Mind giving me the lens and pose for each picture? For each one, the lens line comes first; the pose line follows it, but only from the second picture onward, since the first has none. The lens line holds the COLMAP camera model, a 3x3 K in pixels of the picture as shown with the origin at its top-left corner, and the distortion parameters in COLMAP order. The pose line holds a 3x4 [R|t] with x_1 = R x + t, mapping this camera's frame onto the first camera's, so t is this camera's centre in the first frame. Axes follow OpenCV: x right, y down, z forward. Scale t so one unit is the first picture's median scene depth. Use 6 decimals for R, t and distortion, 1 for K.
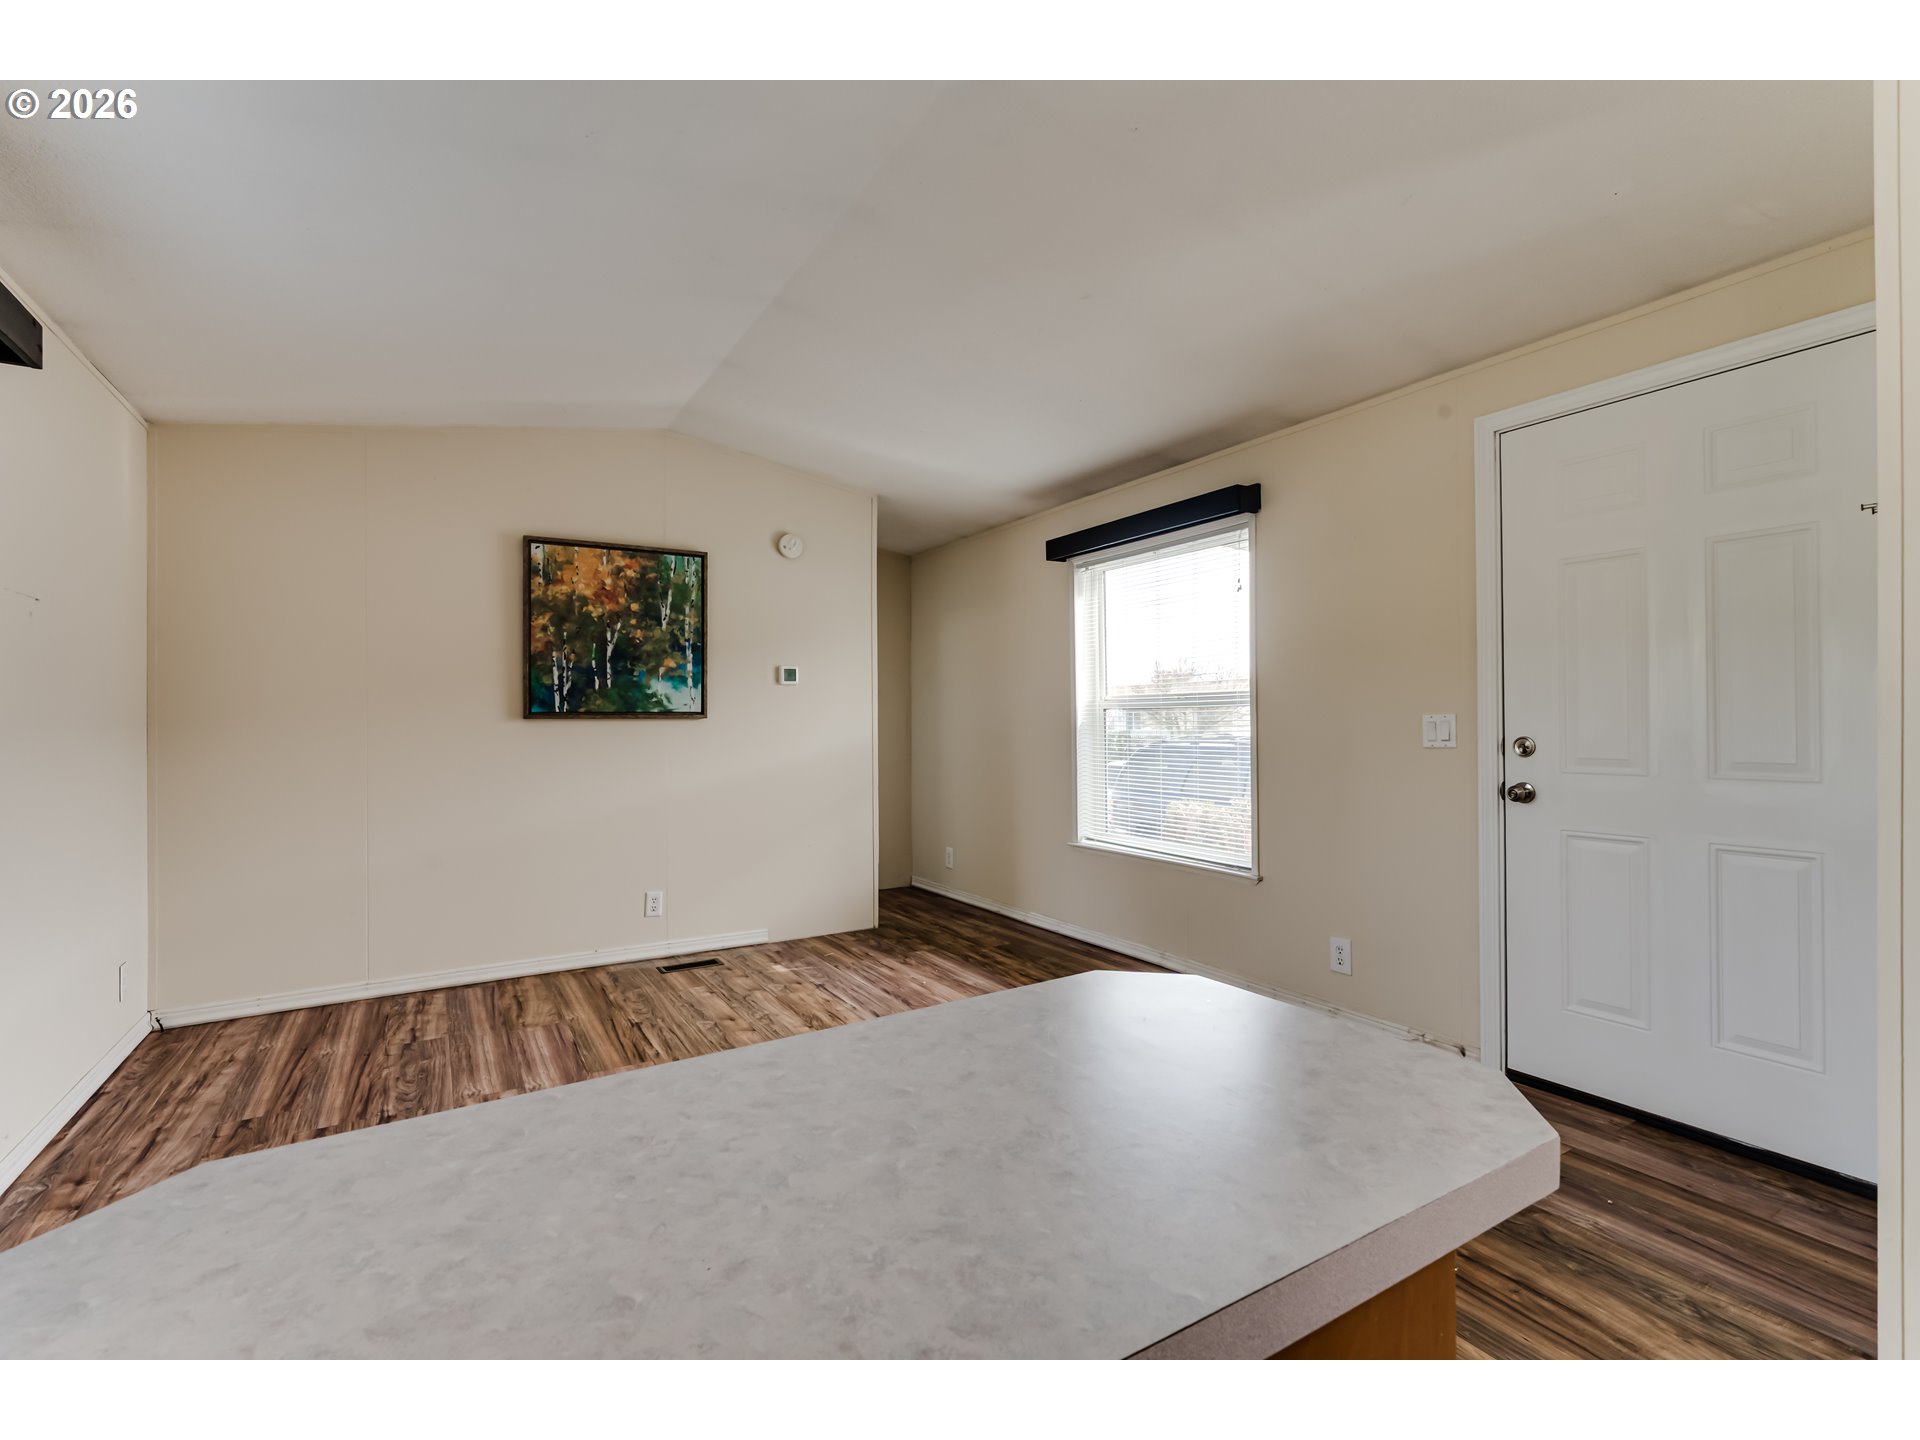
lens RADIAL K [[877.1, 0, 951.2], [0, 877.1, 716.8], [0, 0, 1]] dist [-0.001014, -0.000132]
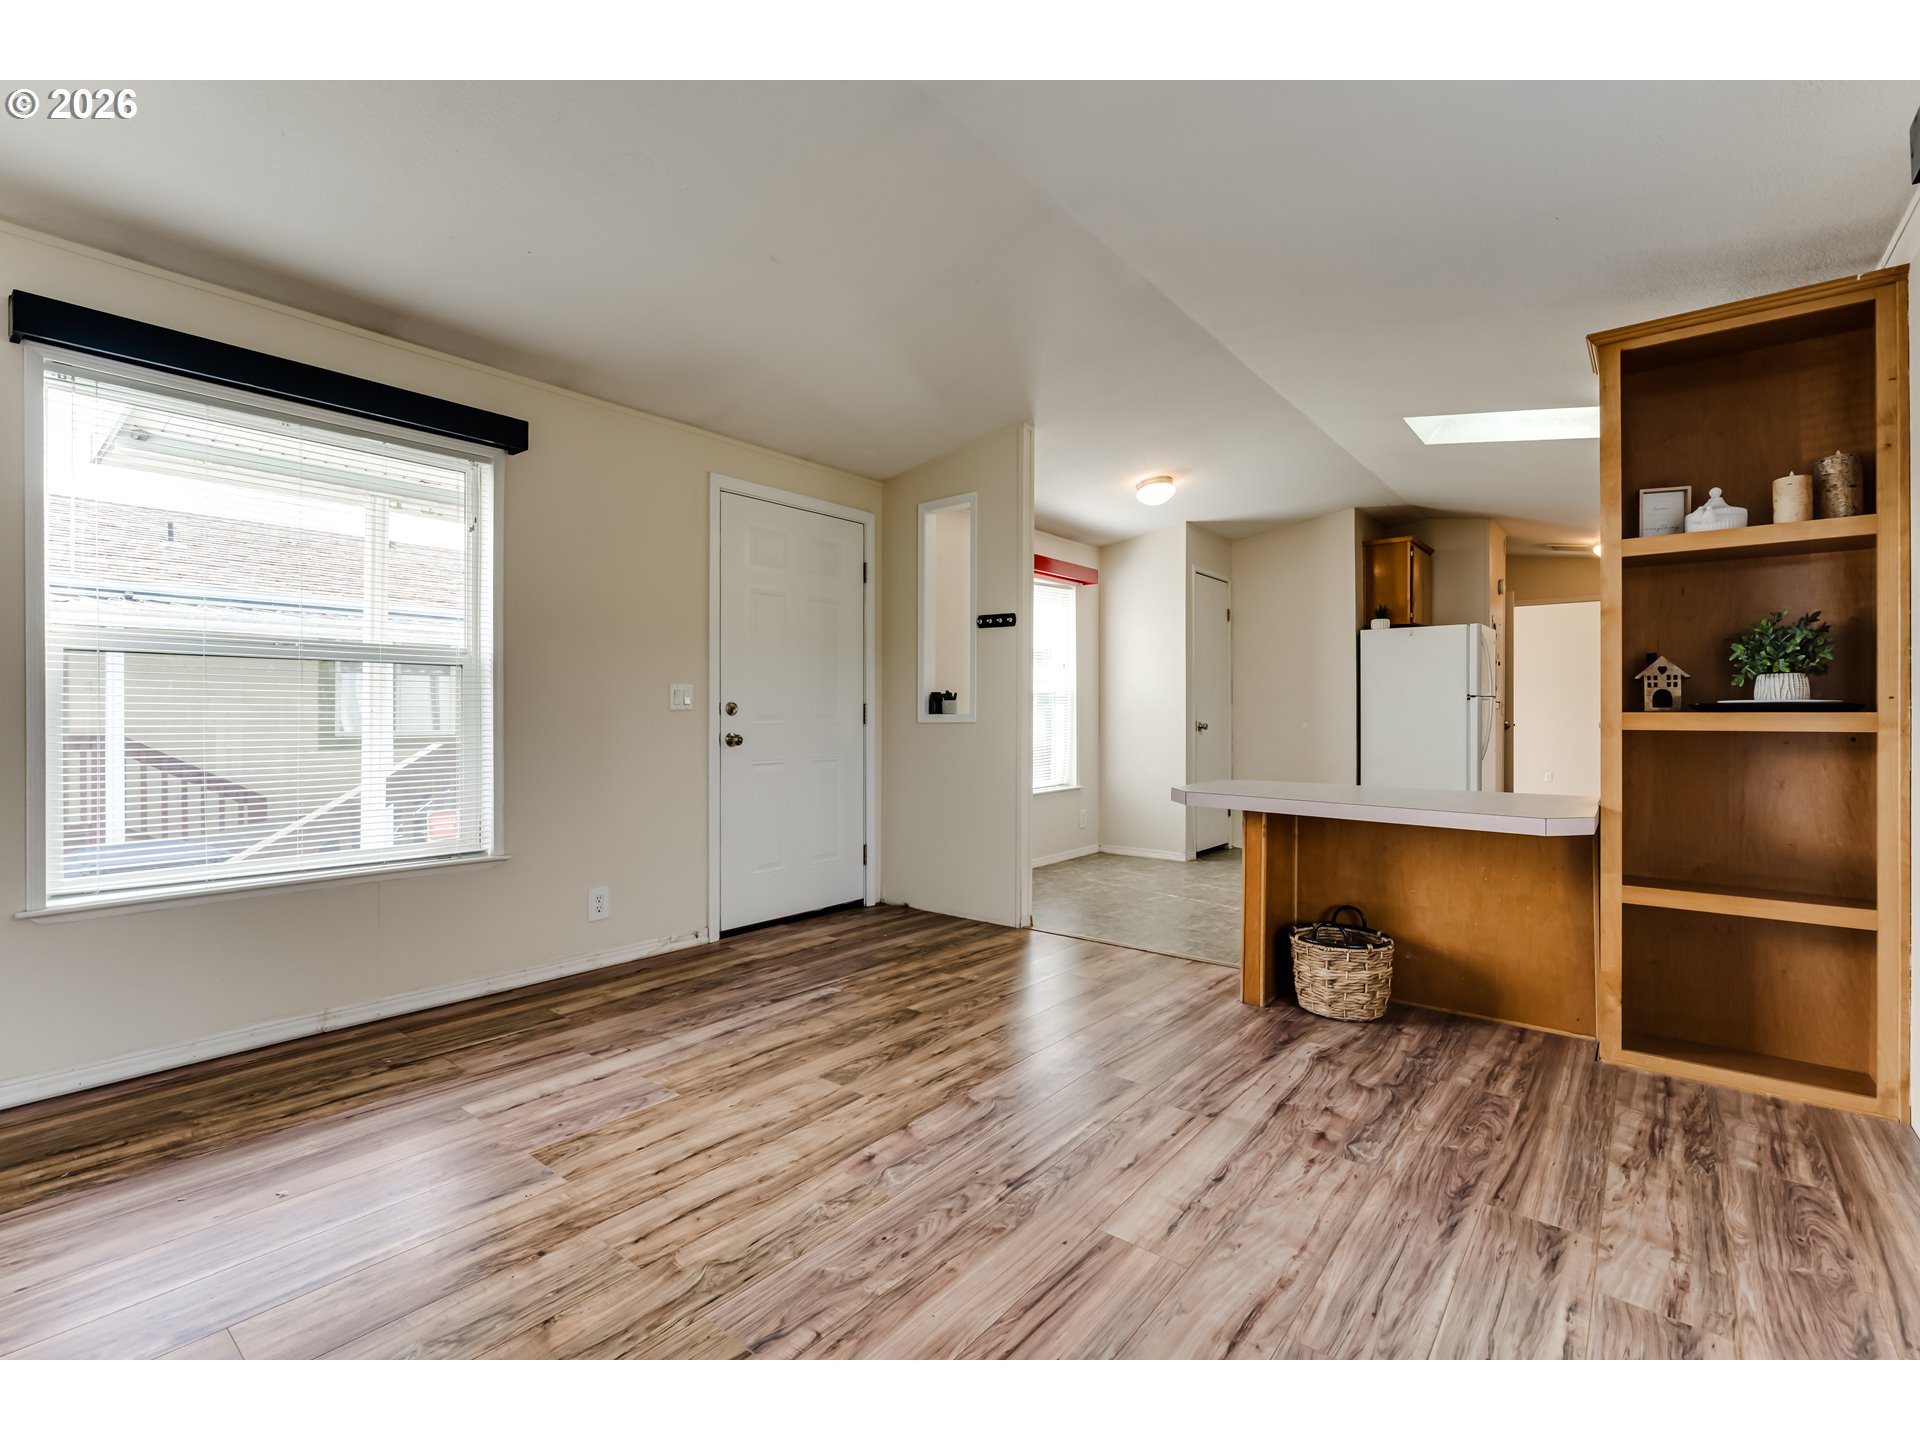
lens RADIAL K [[877.1, 0, 951.2], [0, 877.1, 716.8], [0, 0, 1]] dist [-0.001014, -0.000132]
pose [[-0.339360, 0.006930, 0.940631, -0.710788], [-0.003960, 0.999953, -0.008795, 0.048893], [-0.940648, -0.006709, -0.339316, 0.945480]]
